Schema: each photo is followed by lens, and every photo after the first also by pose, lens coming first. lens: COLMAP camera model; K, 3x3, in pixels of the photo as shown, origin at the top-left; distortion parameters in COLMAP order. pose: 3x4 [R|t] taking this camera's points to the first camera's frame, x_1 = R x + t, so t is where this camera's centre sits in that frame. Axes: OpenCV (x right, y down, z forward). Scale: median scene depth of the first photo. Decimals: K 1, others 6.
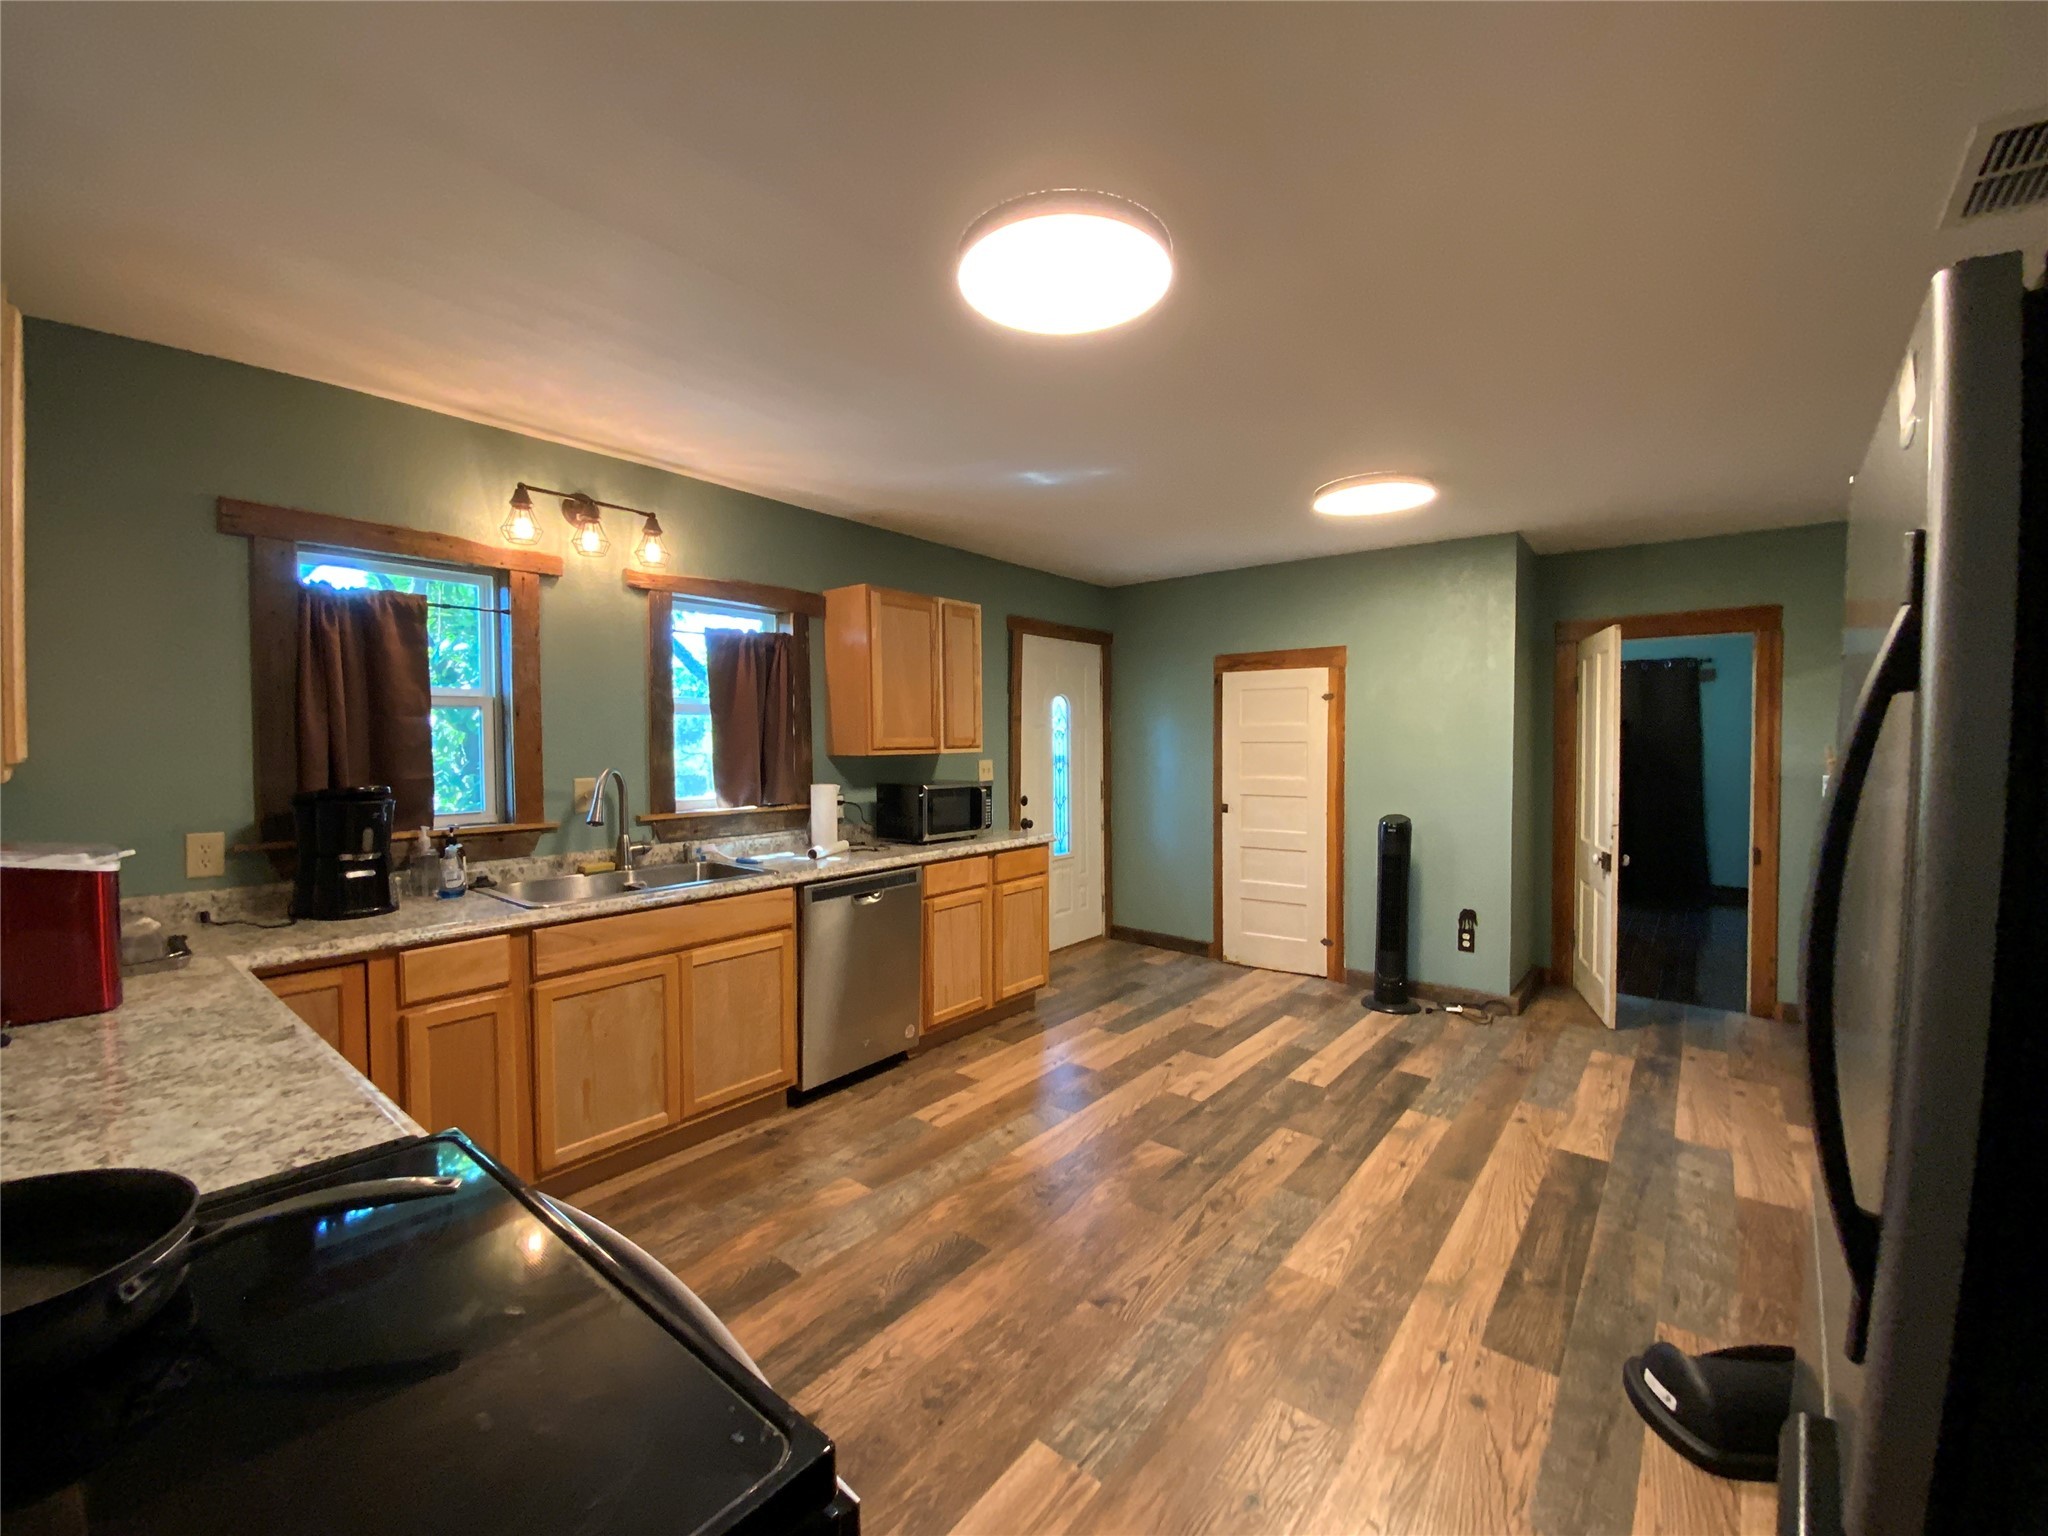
lens RADIAL K [[832.0, 0, 1029.3], [0, 832.0, 772.0], [0, 0, 1]] dist [0.011417, -0.020583]
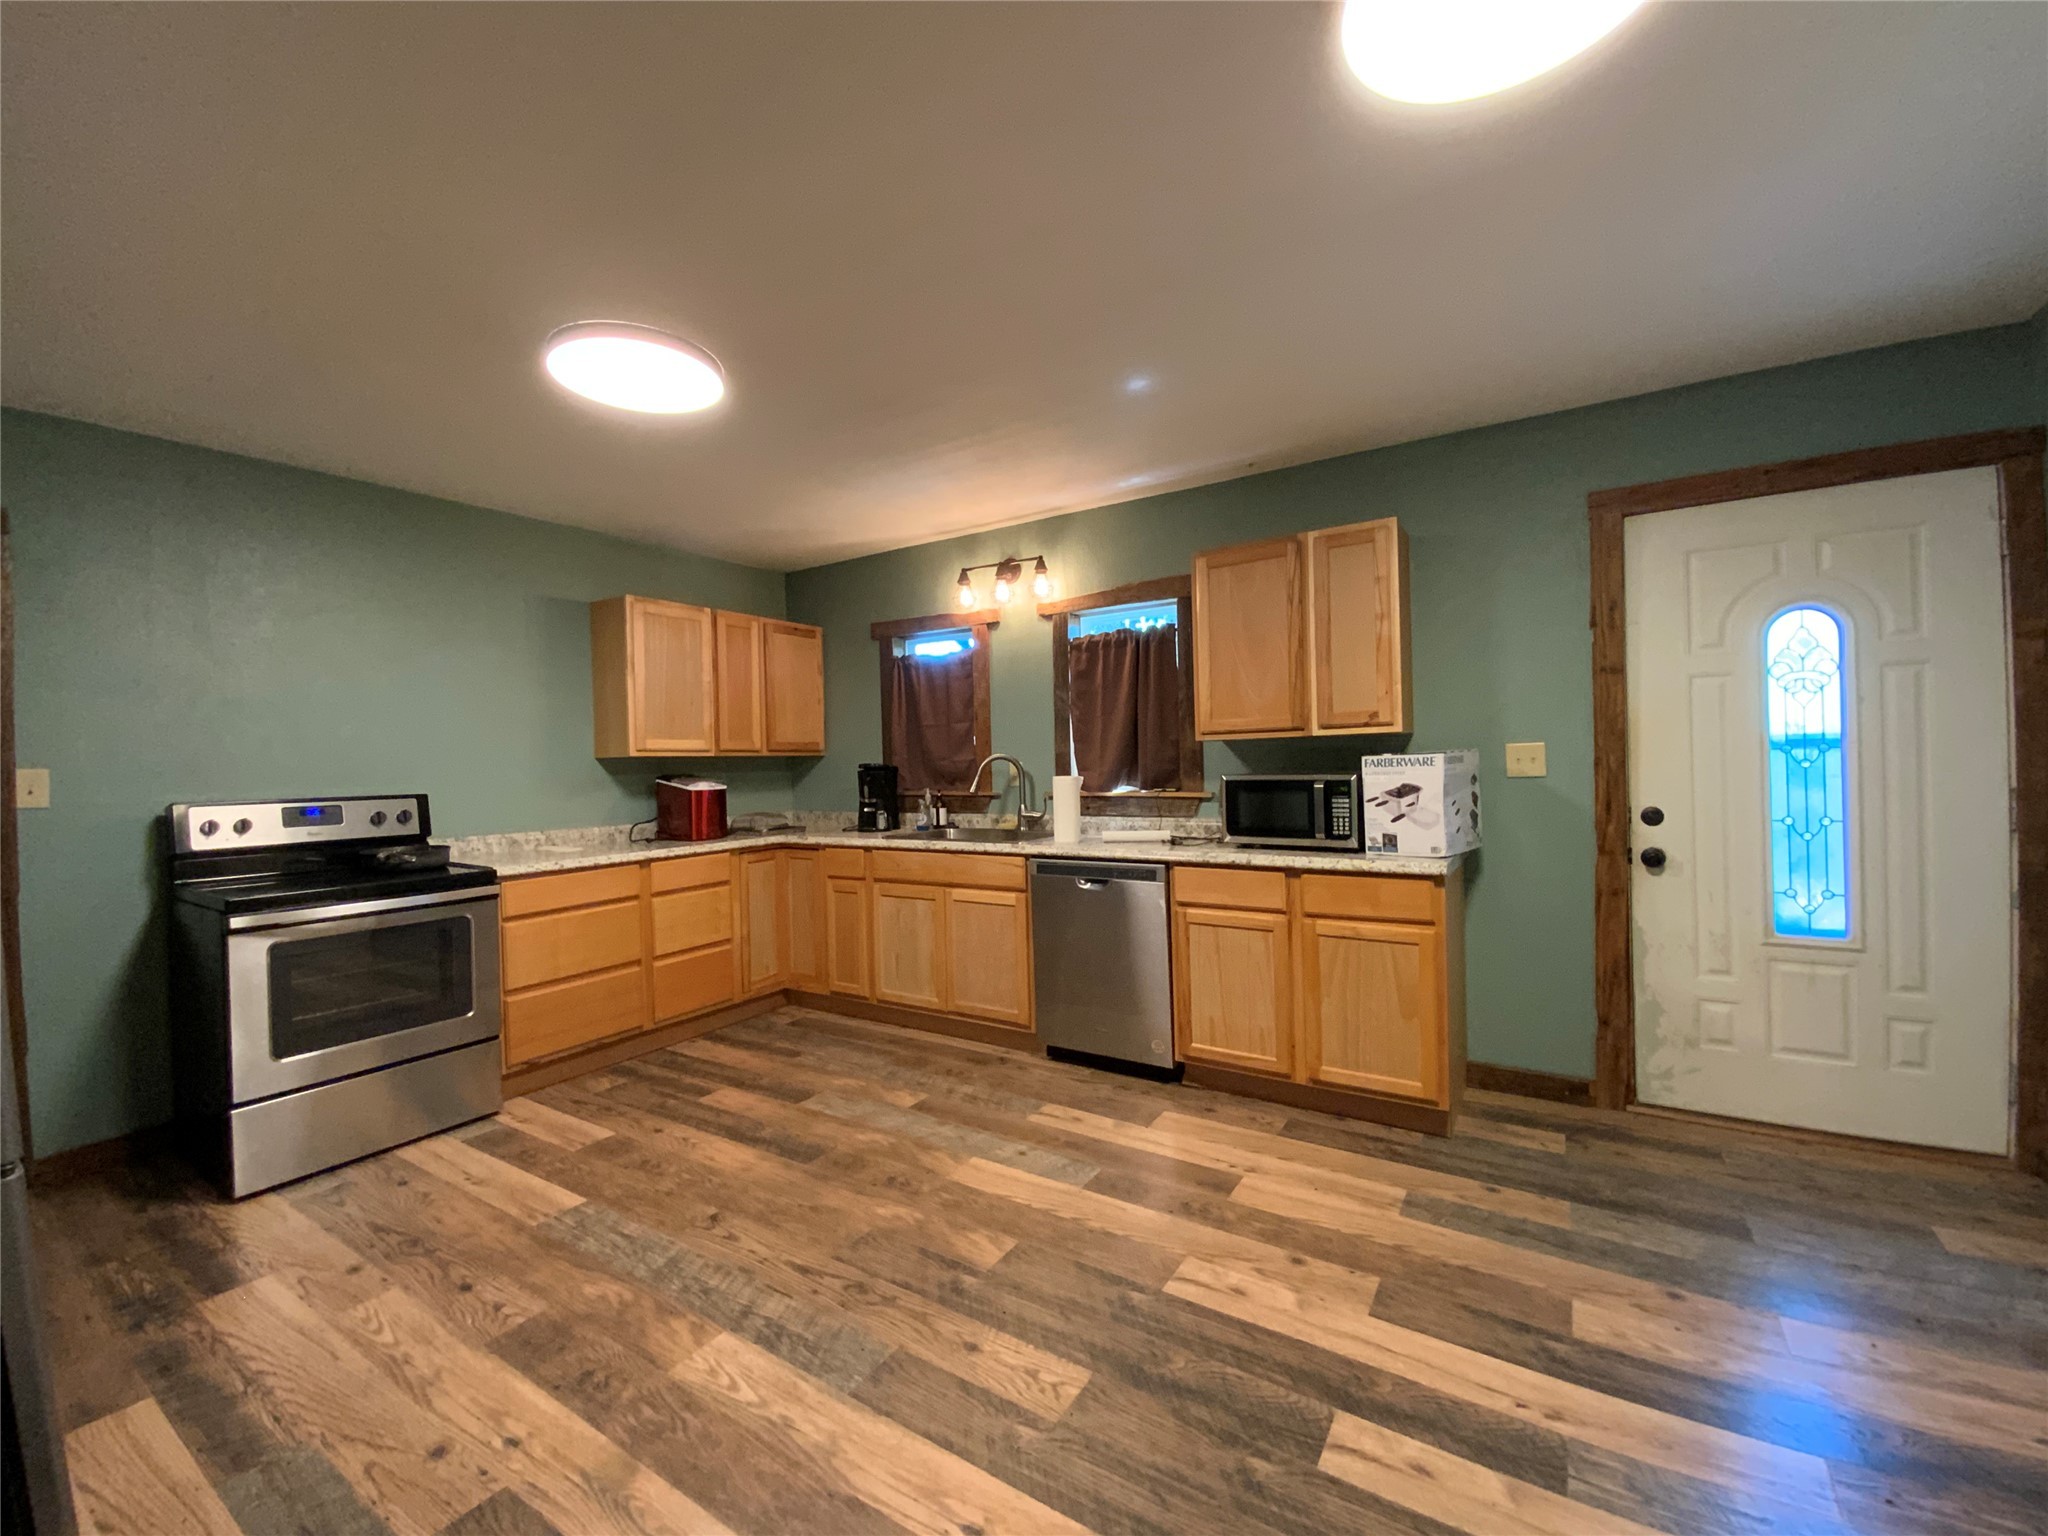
lens RADIAL K [[832.0, 0, 1029.3], [0, 832.0, 772.0], [0, 0, 1]] dist [0.011417, -0.020583]
pose [[0.113856, 0.012940, -0.993413, 0.890591], [-0.020657, 0.999730, 0.010655, 0.008674], [0.993282, 0.019308, 0.114093, 0.915882]]
